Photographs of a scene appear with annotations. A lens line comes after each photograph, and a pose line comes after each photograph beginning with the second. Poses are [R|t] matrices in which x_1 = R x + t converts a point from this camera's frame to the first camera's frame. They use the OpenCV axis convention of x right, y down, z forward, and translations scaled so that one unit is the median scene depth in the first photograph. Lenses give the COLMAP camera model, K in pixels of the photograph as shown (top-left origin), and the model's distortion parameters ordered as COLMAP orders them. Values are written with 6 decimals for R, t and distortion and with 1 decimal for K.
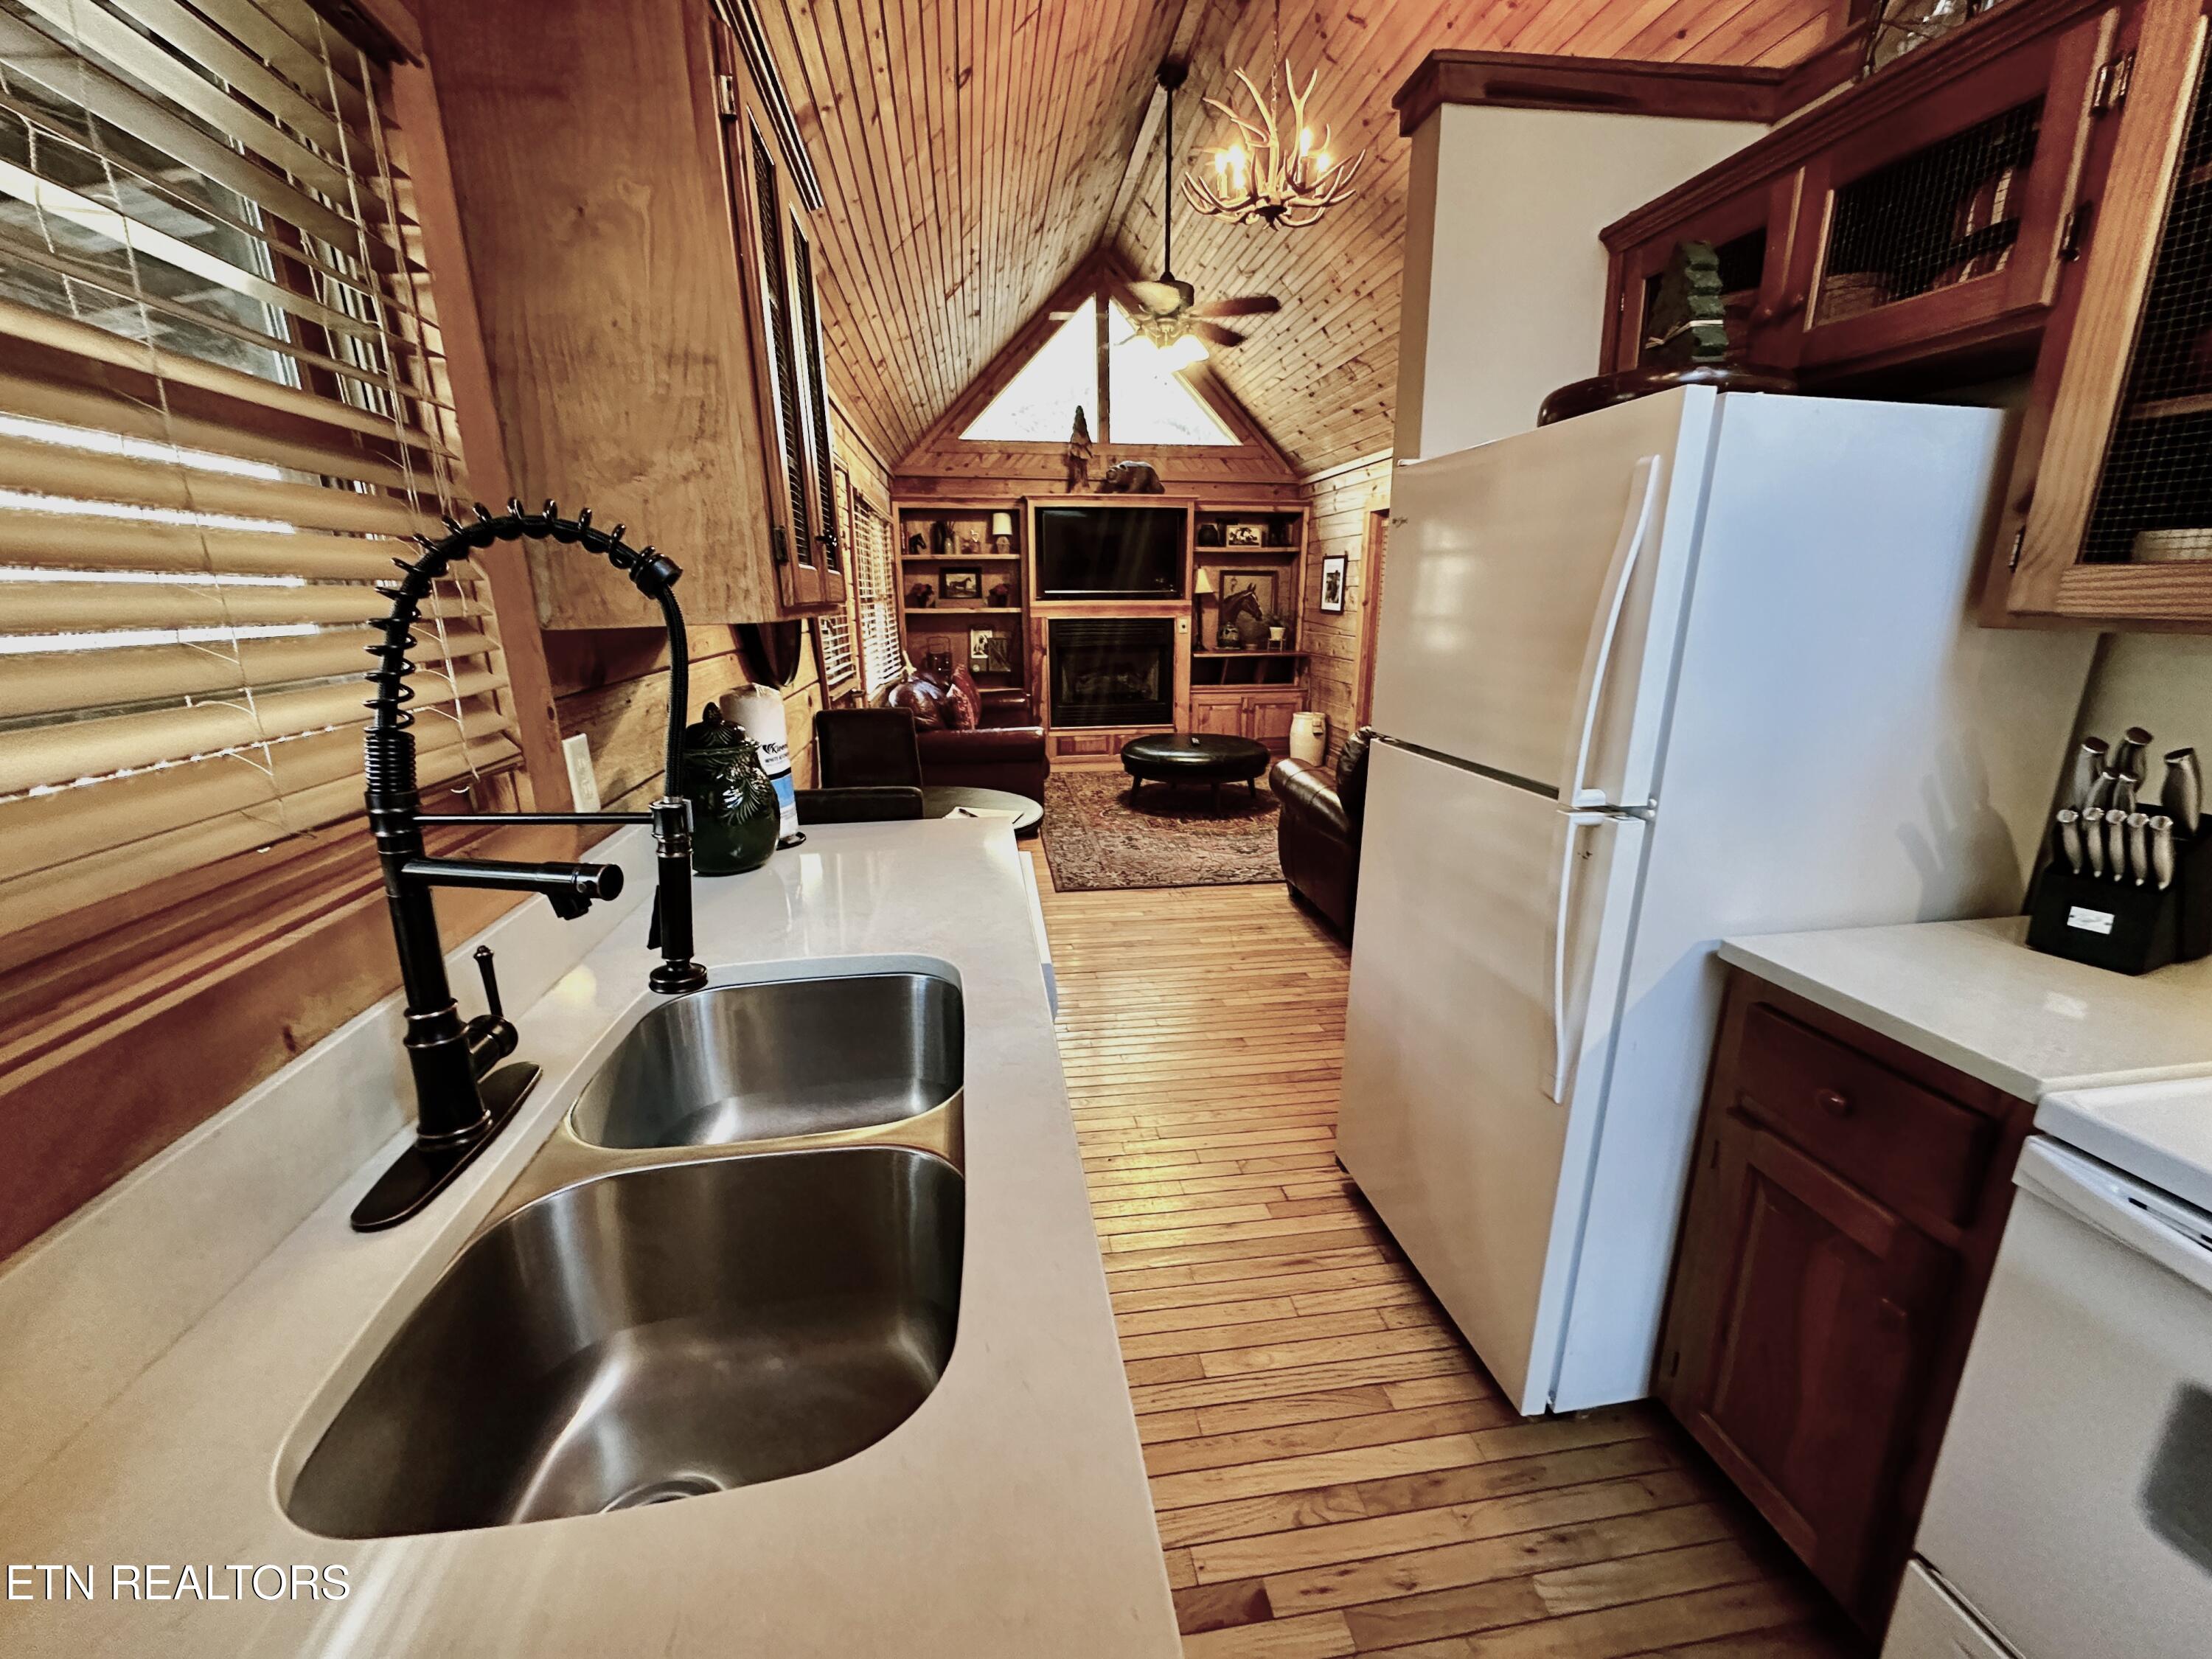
lens RADIAL K [[883.0, 0, 1104.8], [0, 883.0, 828.9], [0, 0, 1]] dist [-0.000183, 0.000652]
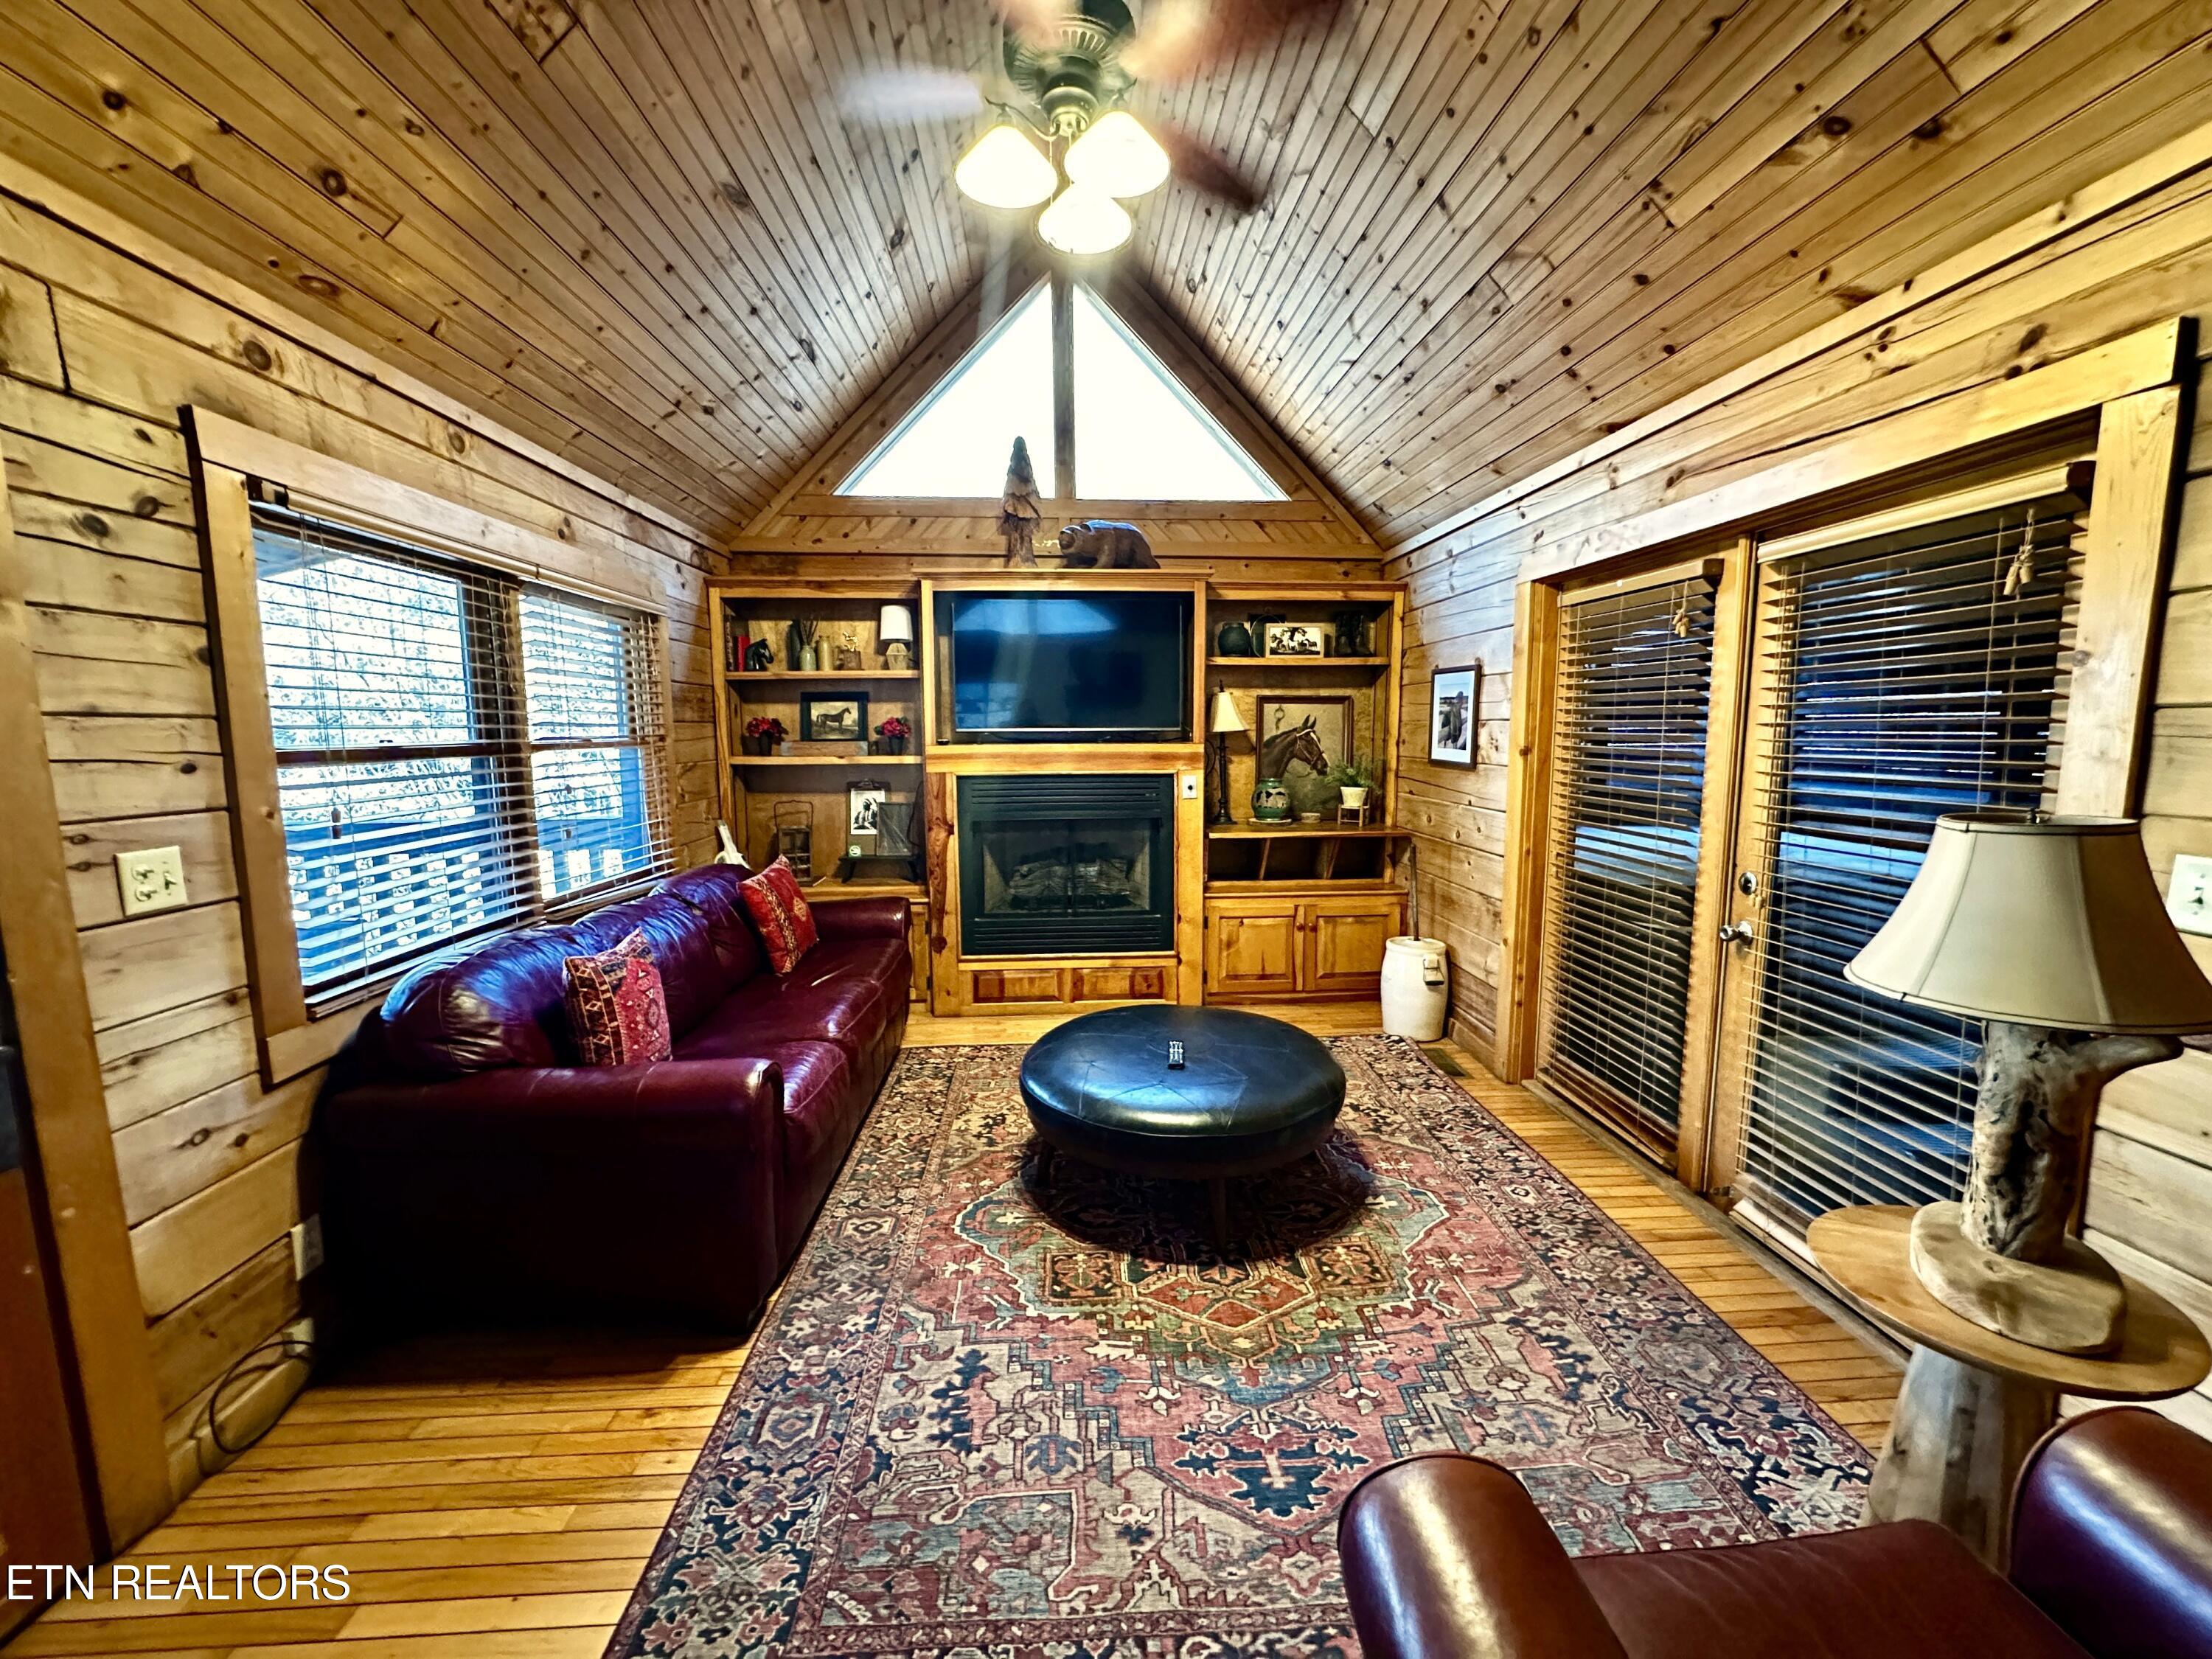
lens RADIAL K [[883.0, 0, 1105.7], [0, 883.0, 823.9], [0, 0, 1]] dist [-0.000183, 0.000652]
pose [[0.996574, 0.007532, -0.082364, 0.081030], [-0.019949, 0.988333, -0.150997, -0.114946], [0.080265, 0.152123, 0.985097, 0.419214]]
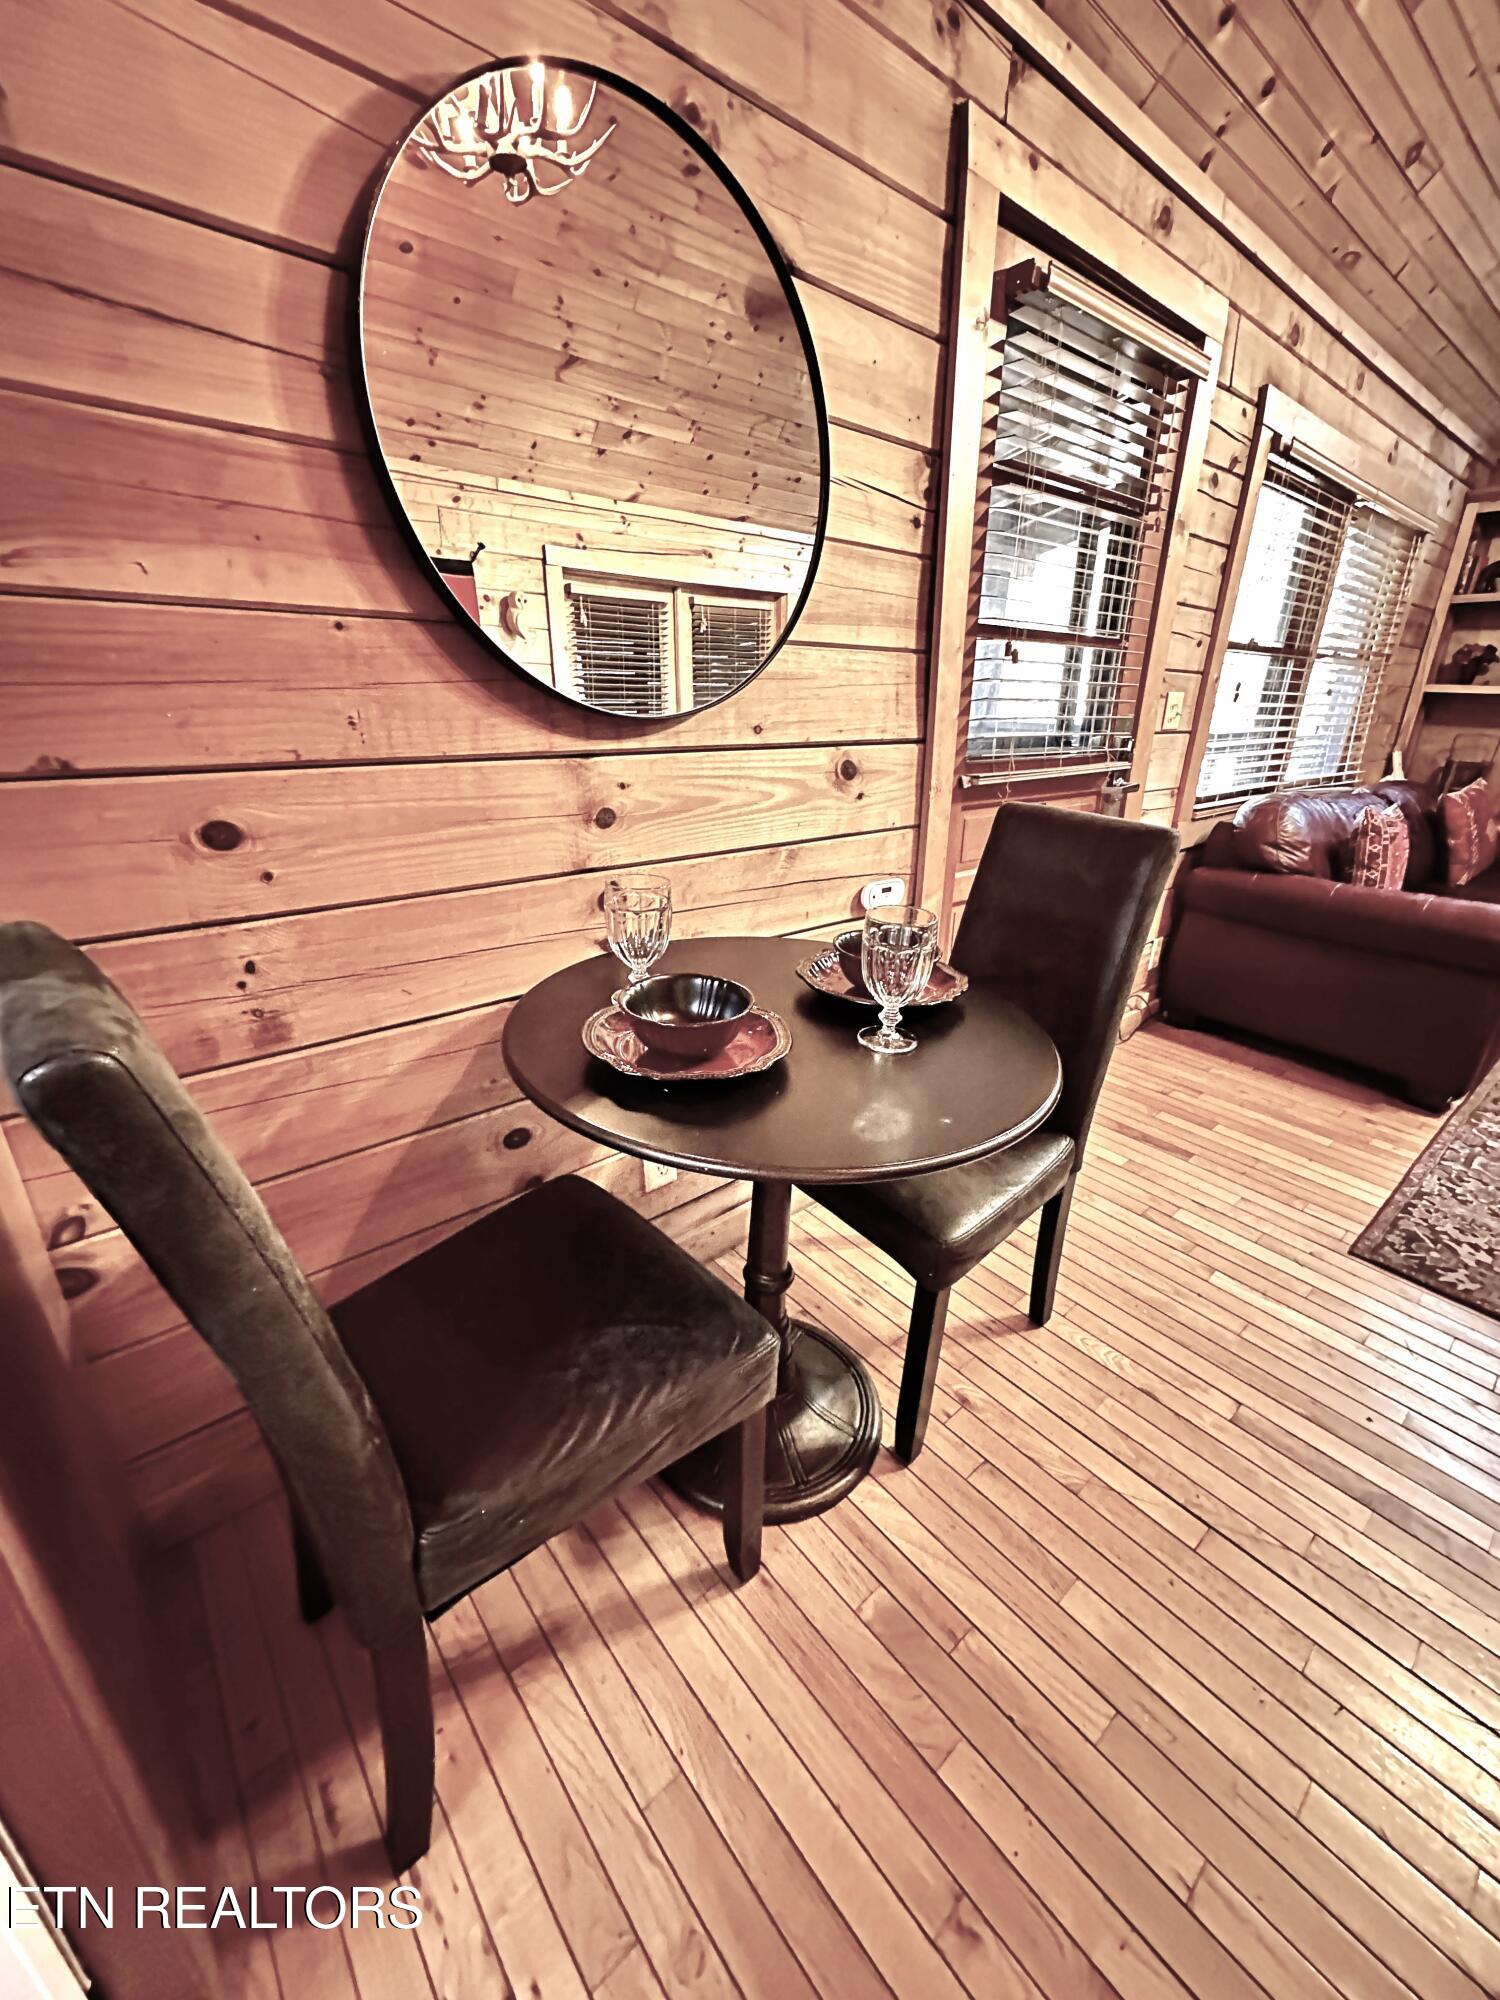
lens RADIAL K [[798.4, 0, 752.0], [0, 798.4, 998.9], [0, 0, 1]] dist [-0.000183, 0.000652]
pose [[0.531971, 0.323966, -0.782338, 0.039820], [-0.243250, 0.943441, 0.225275, -0.045789], [0.811071, 0.070464, 0.580688, 0.279648]]
